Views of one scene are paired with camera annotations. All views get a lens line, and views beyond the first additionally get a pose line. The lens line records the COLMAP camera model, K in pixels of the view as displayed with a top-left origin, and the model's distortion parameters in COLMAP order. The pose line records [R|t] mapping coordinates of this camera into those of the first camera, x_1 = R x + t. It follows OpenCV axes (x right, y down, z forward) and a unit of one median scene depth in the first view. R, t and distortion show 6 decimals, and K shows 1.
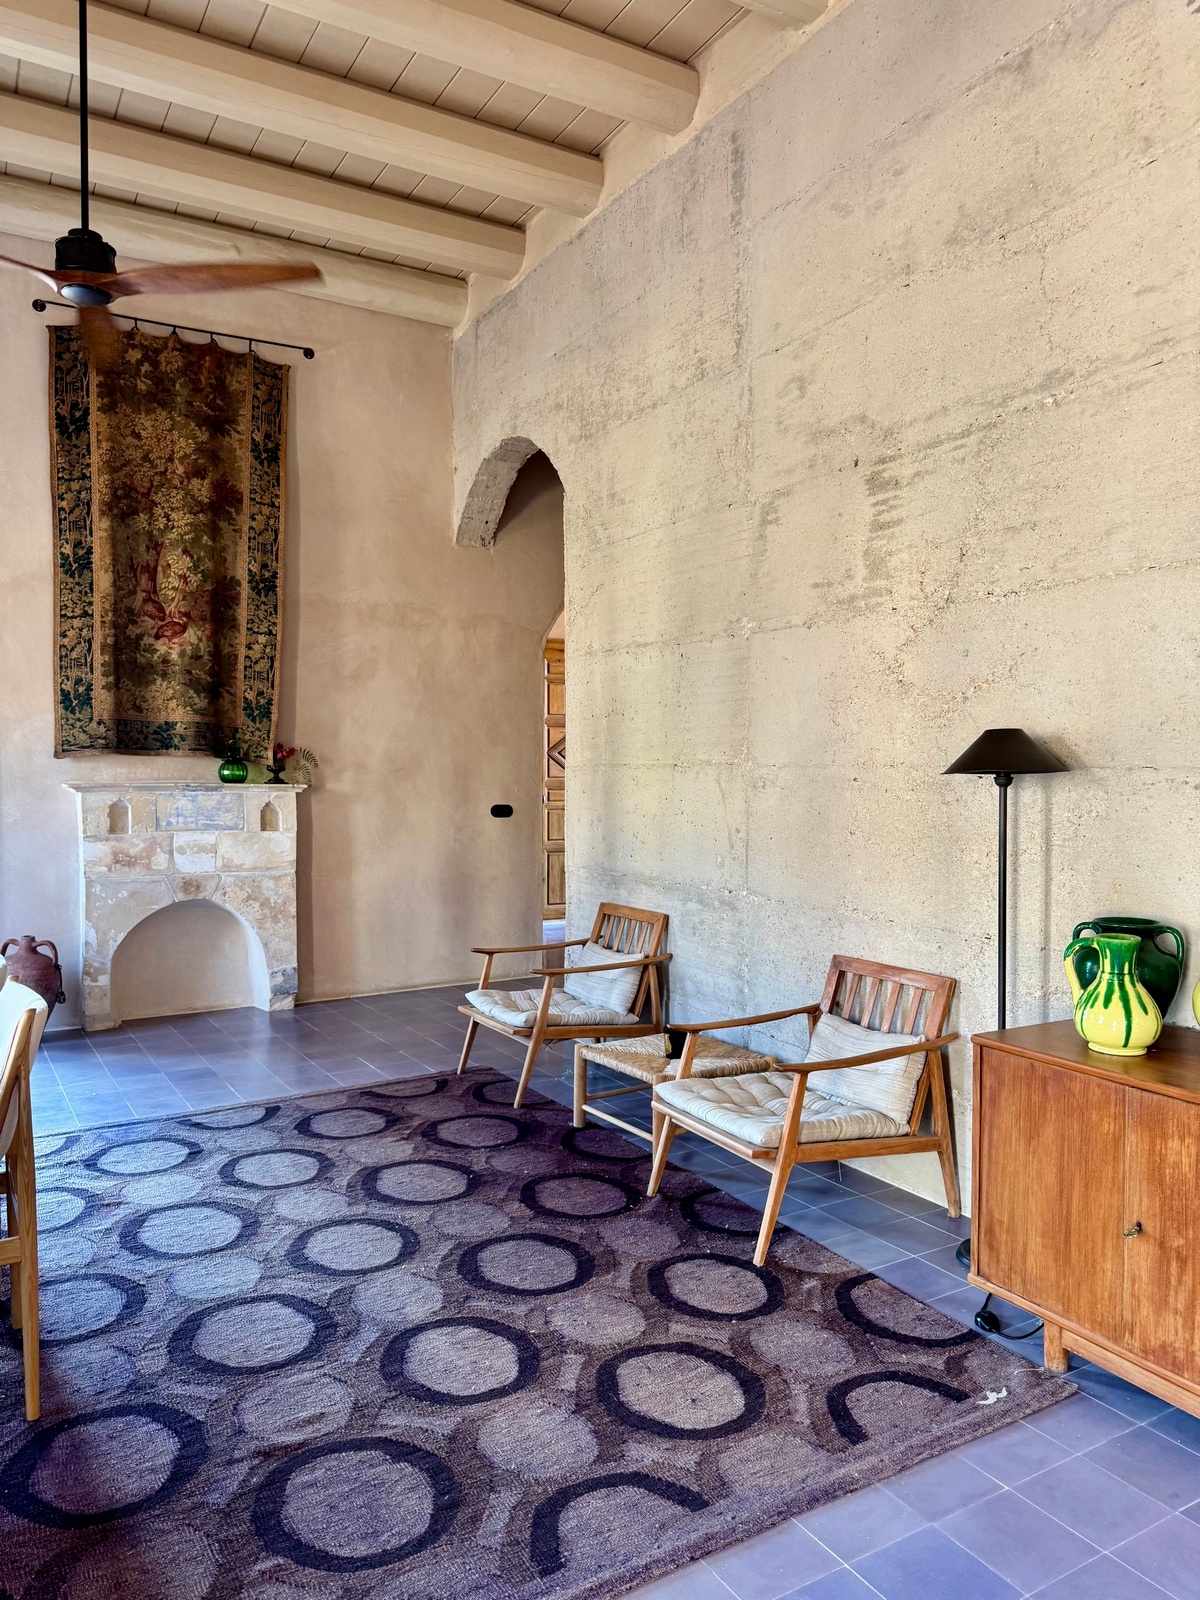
lens RADIAL K [[1136.9, 0, 565.8], [0, 1136.9, 800.5], [0, 0, 1]] dist [0.014369, -0.021458]
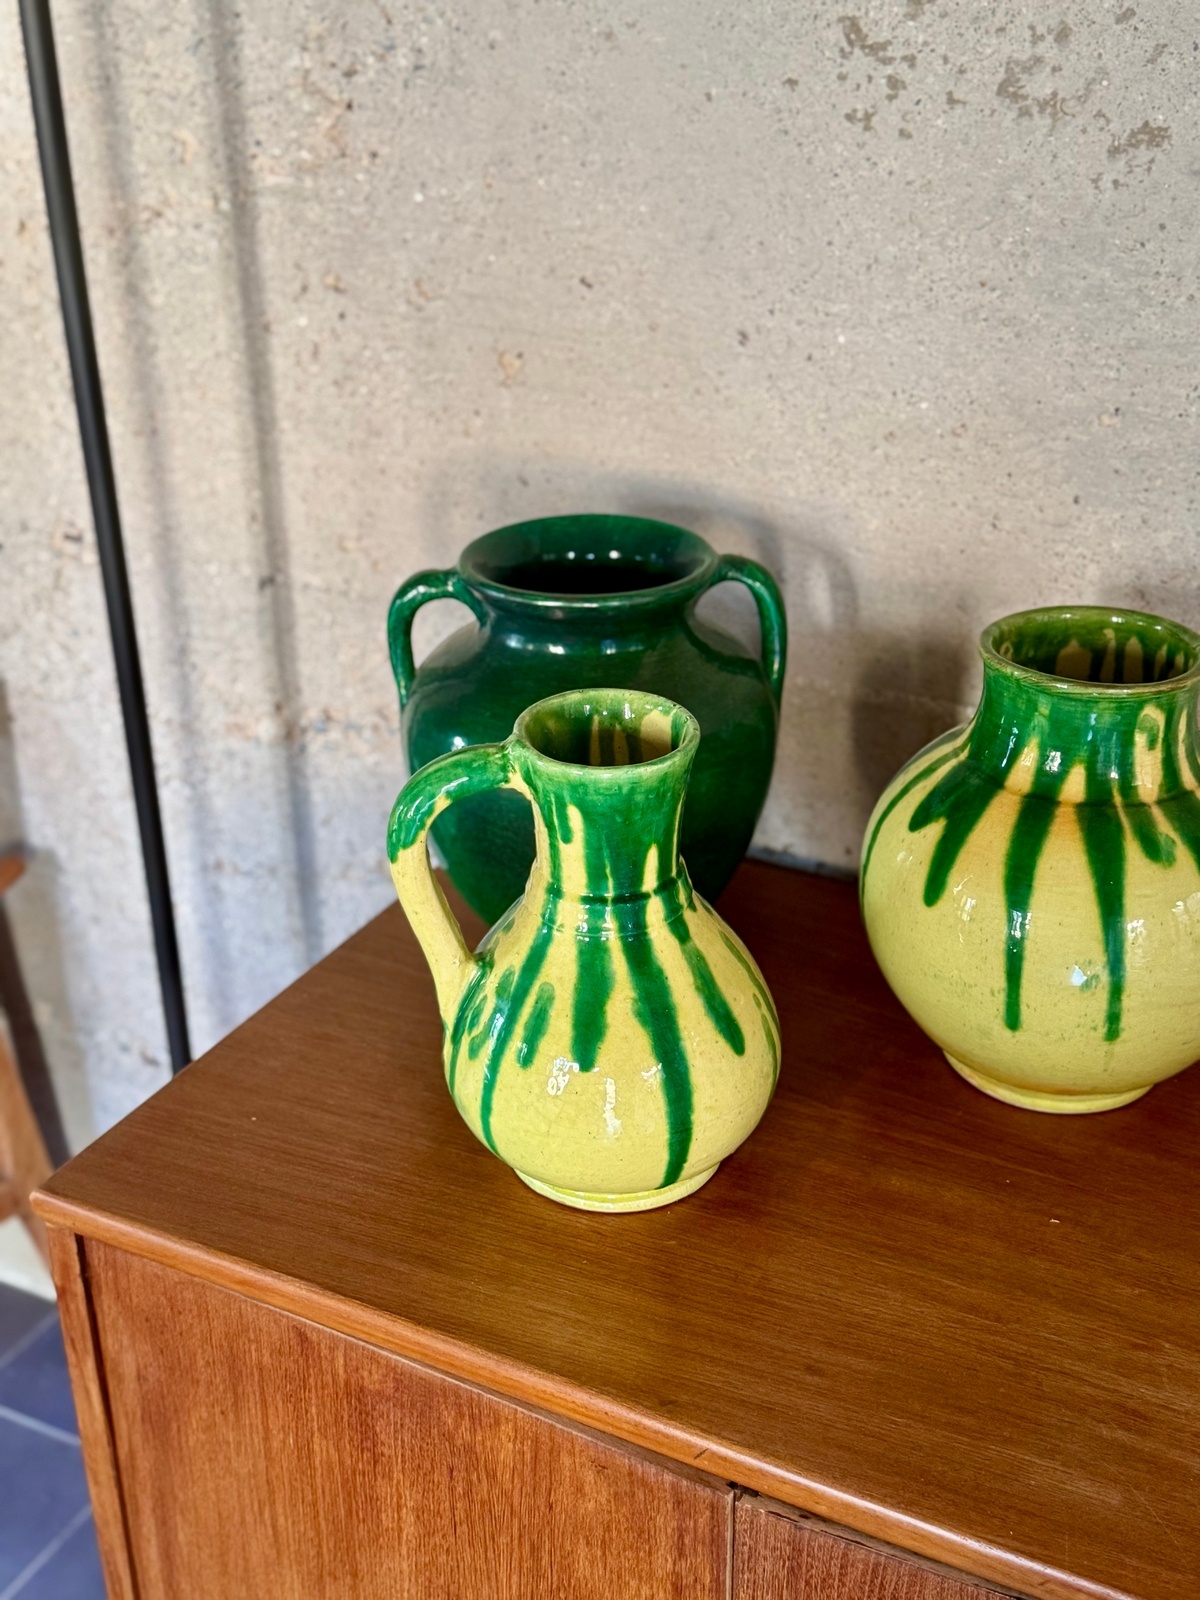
lens RADIAL K [[1977.7, 0, 603.2], [0, 1977.7, 798.8], [0, 0, 1]] dist [0.091316, 0.000000]
pose [[0.833432, -0.257415, 0.489008, 0.265884], [0.032248, 0.906033, 0.421977, -0.025653], [-0.551680, -0.335920, 0.763418, 0.636296]]
